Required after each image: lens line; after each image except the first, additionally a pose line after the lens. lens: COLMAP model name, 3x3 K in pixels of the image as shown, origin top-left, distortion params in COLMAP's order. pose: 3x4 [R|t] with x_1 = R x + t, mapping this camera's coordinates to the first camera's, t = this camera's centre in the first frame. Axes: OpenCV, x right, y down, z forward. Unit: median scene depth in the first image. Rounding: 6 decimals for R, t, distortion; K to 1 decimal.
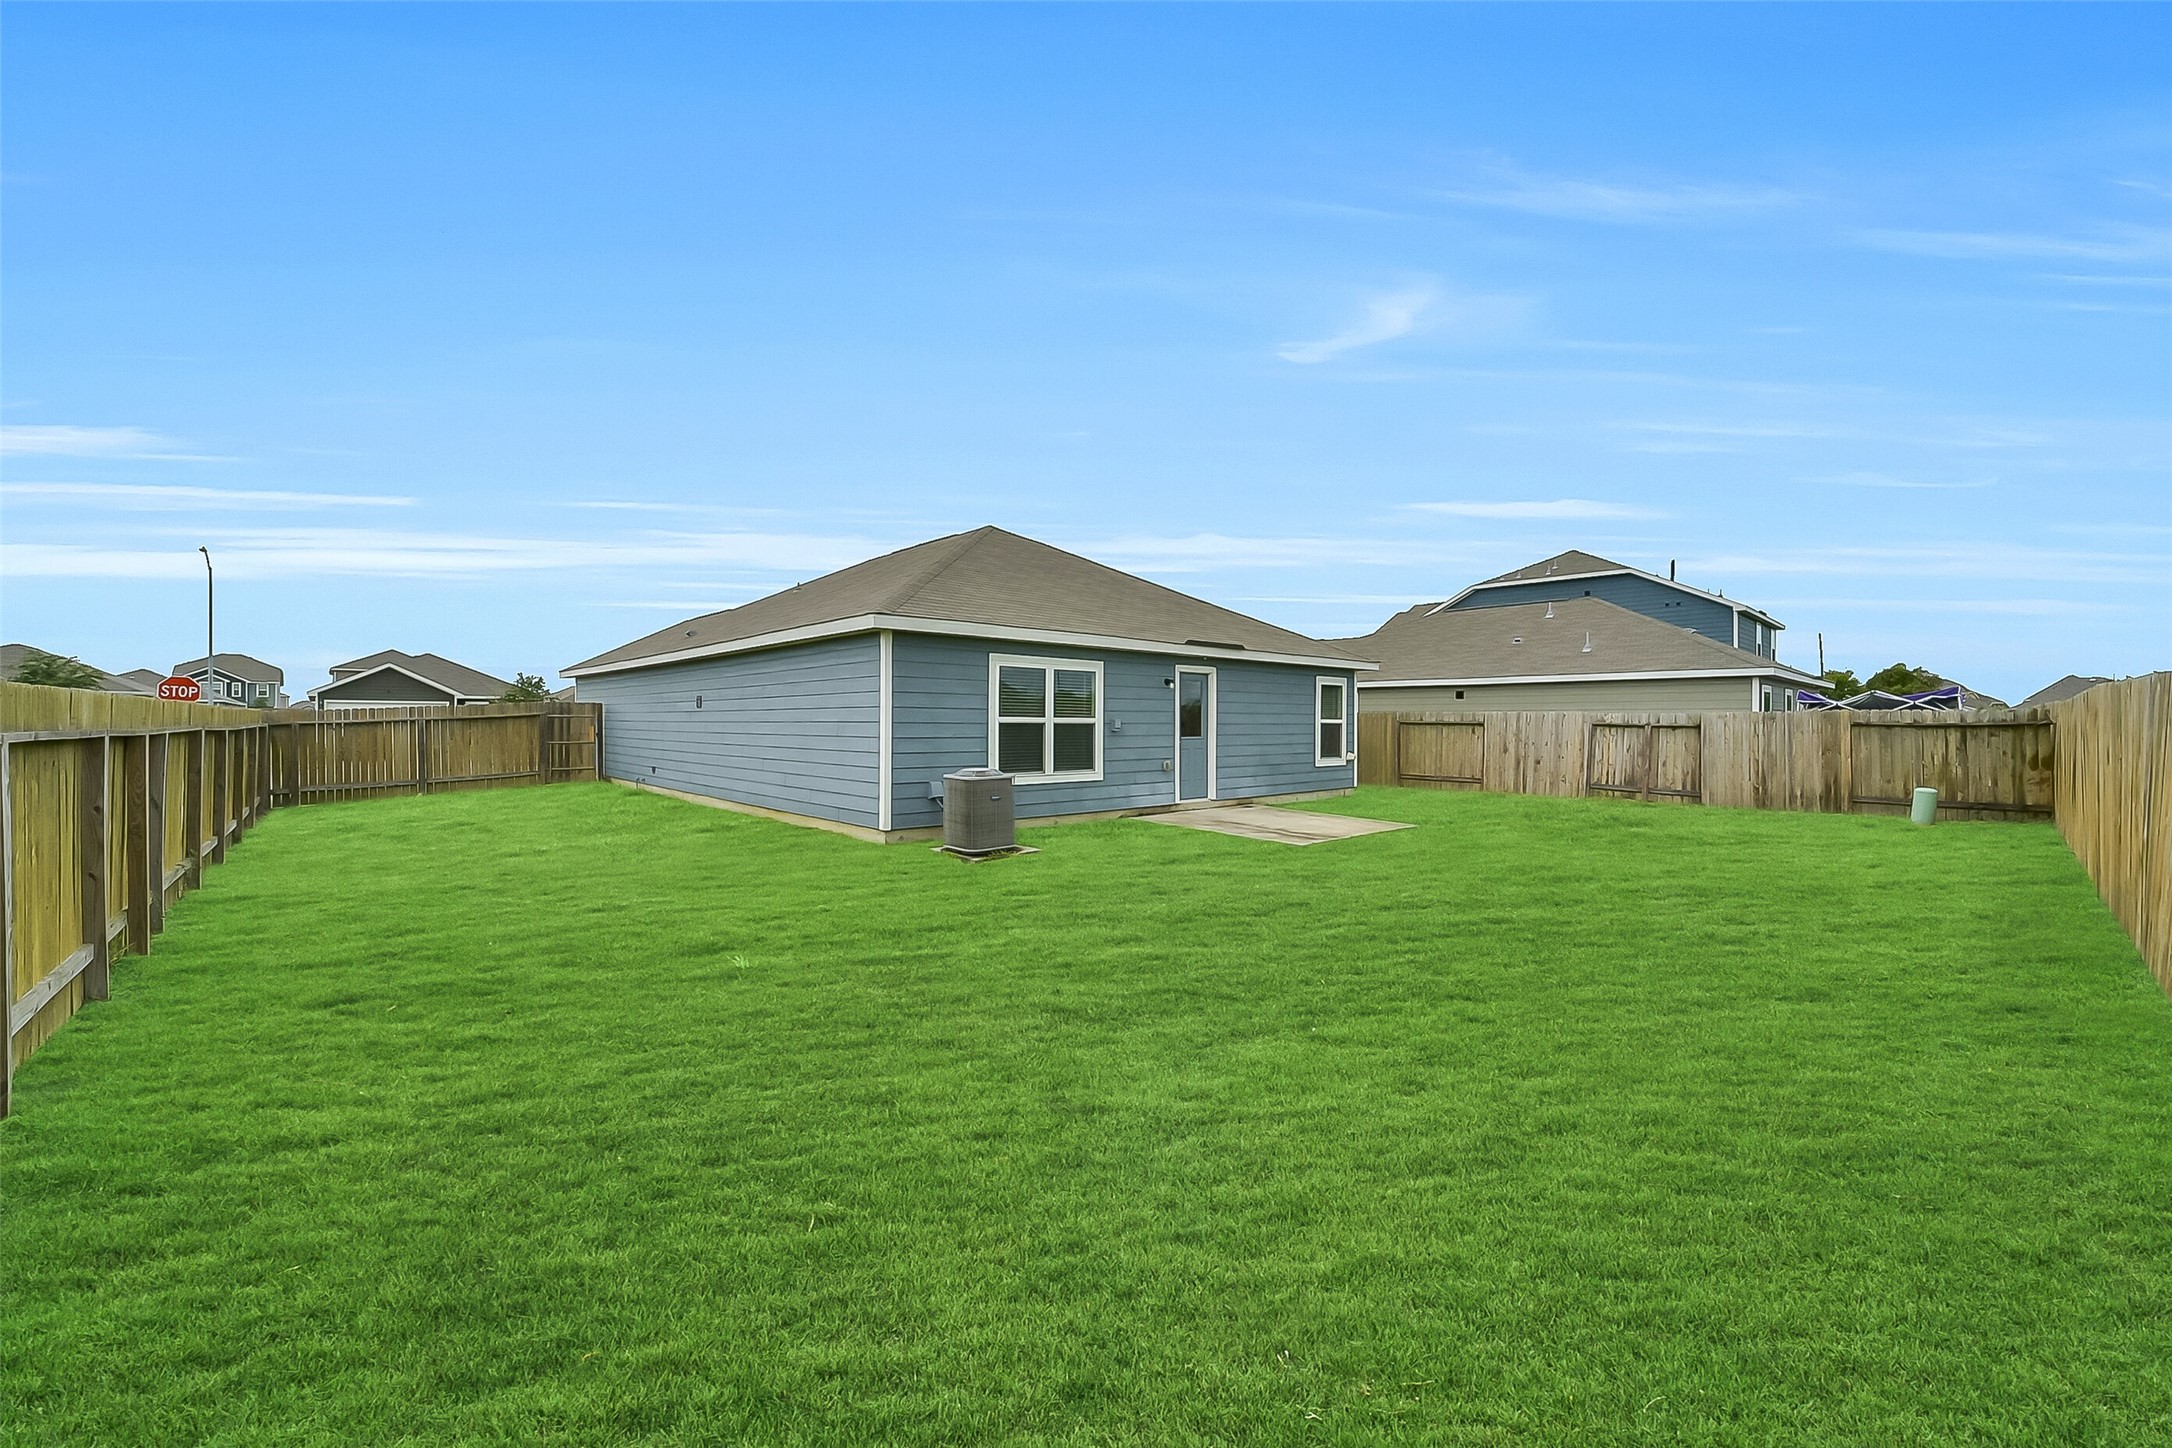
lens RADIAL K [[872.3, 0, 1069.4], [0, 872.3, 727.2], [0, 0, 1]] dist [-0.000437, 0.000077]
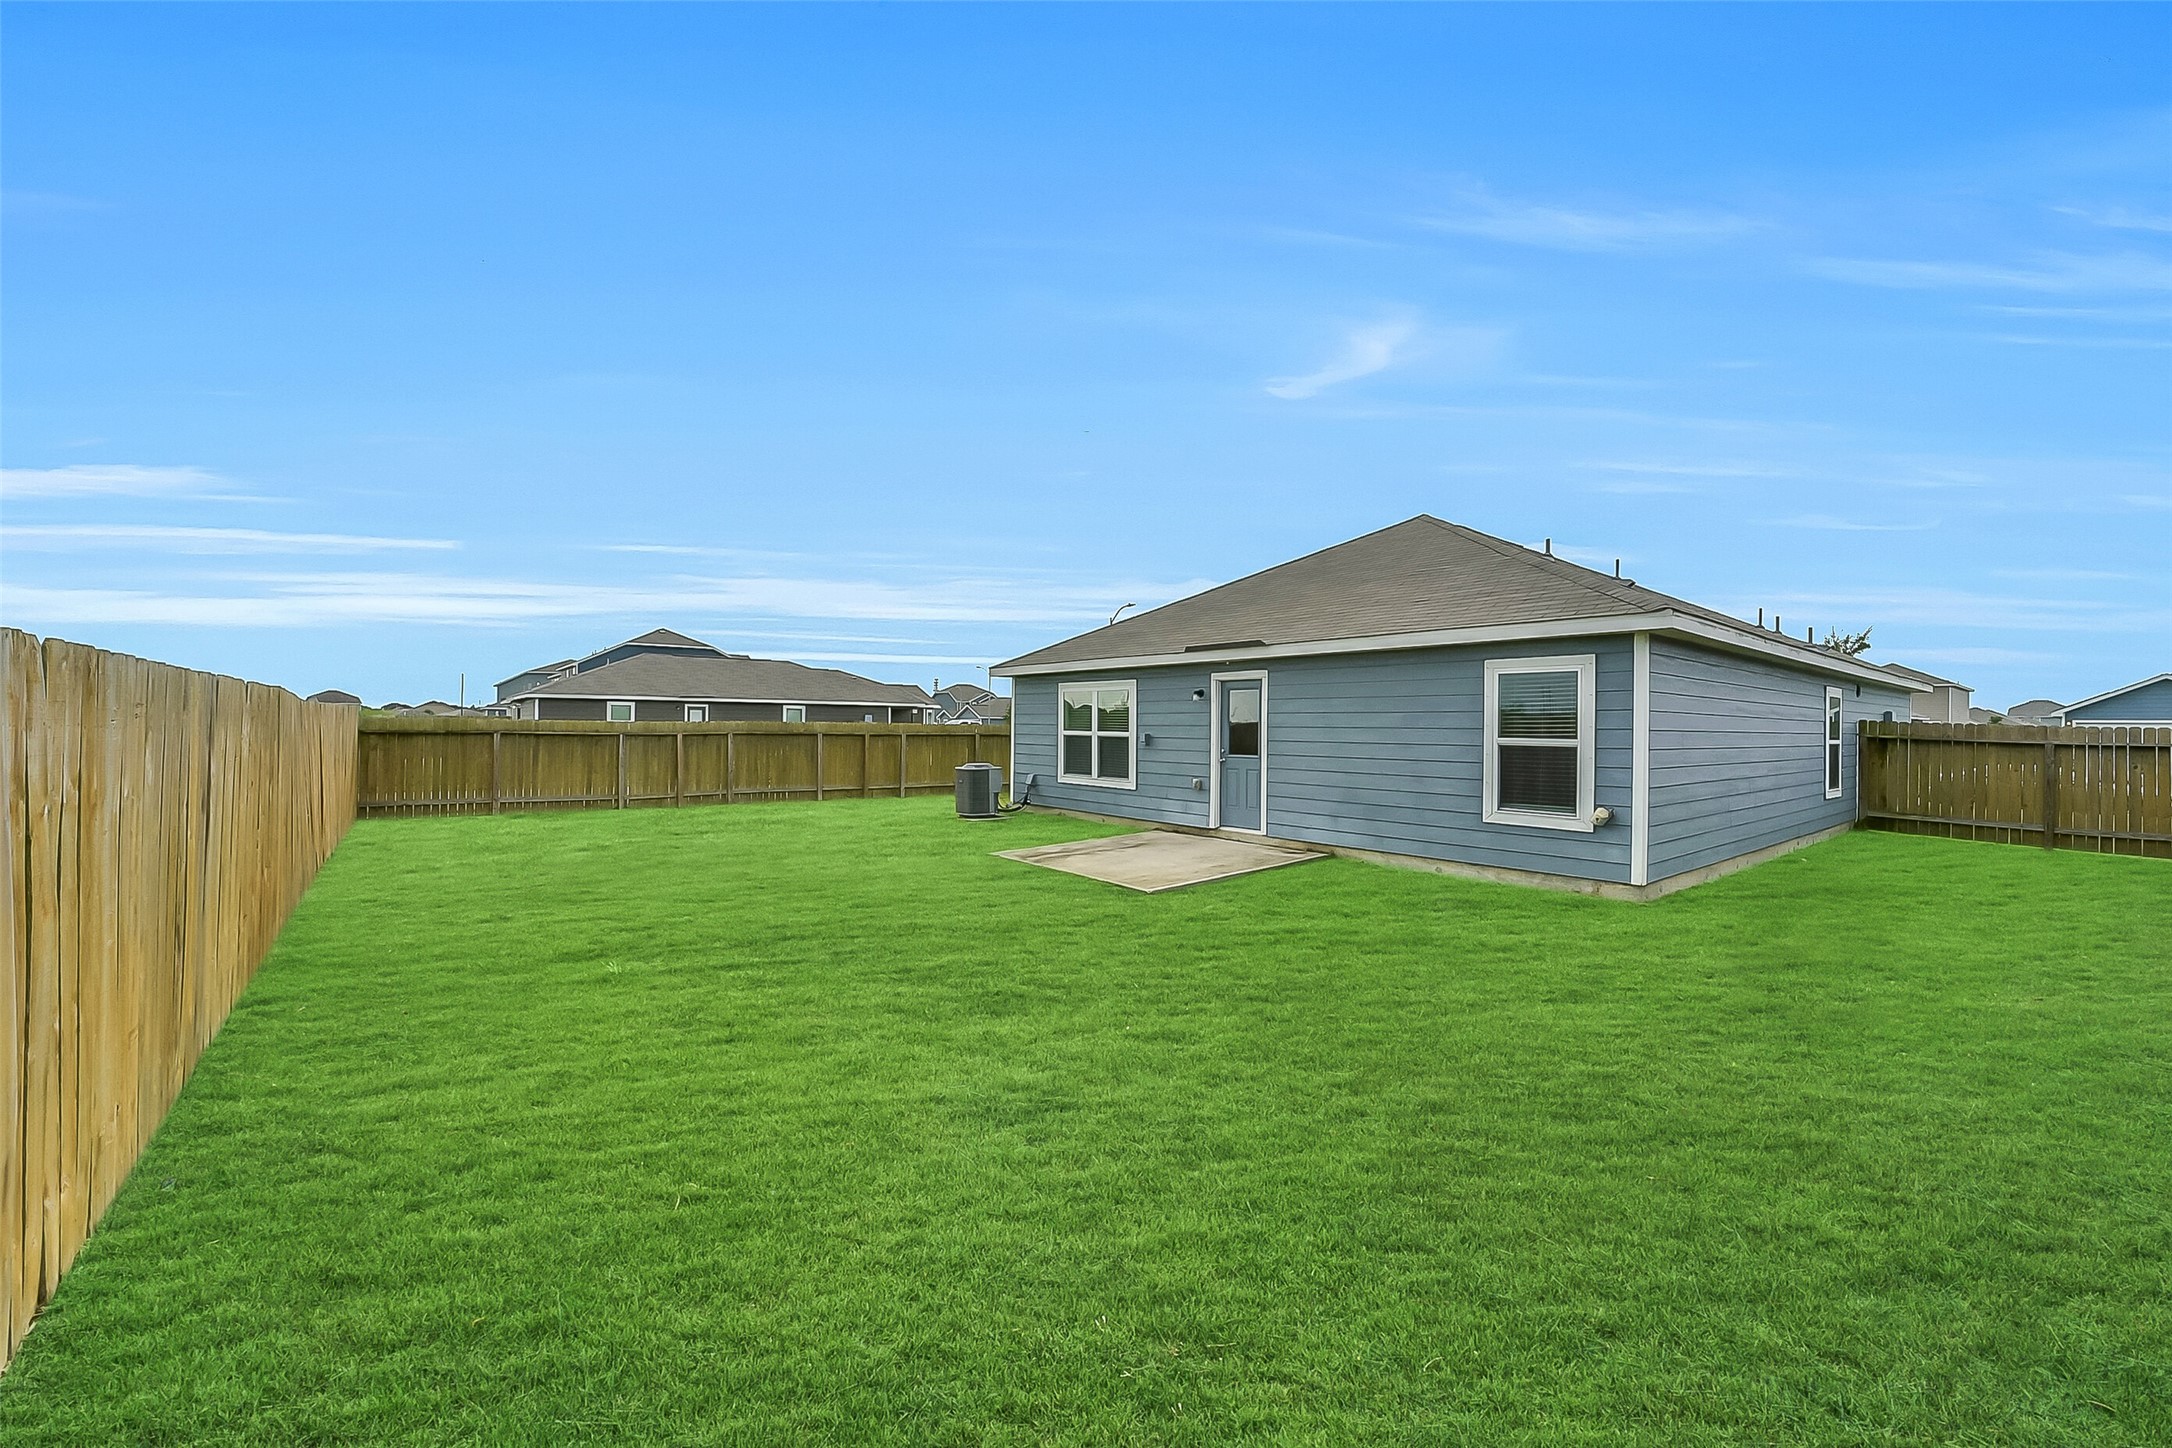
lens RADIAL K [[872.3, 0, 1087.1], [0, 872.3, 734.6], [0, 0, 1]] dist [-0.000437, 0.000077]
pose [[1.000000, 0.000166, 0.000636, 0.227001], [-0.000166, 0.999999, -0.001096, -0.027502], [-0.000636, 0.001096, 0.999999, -0.116199]]
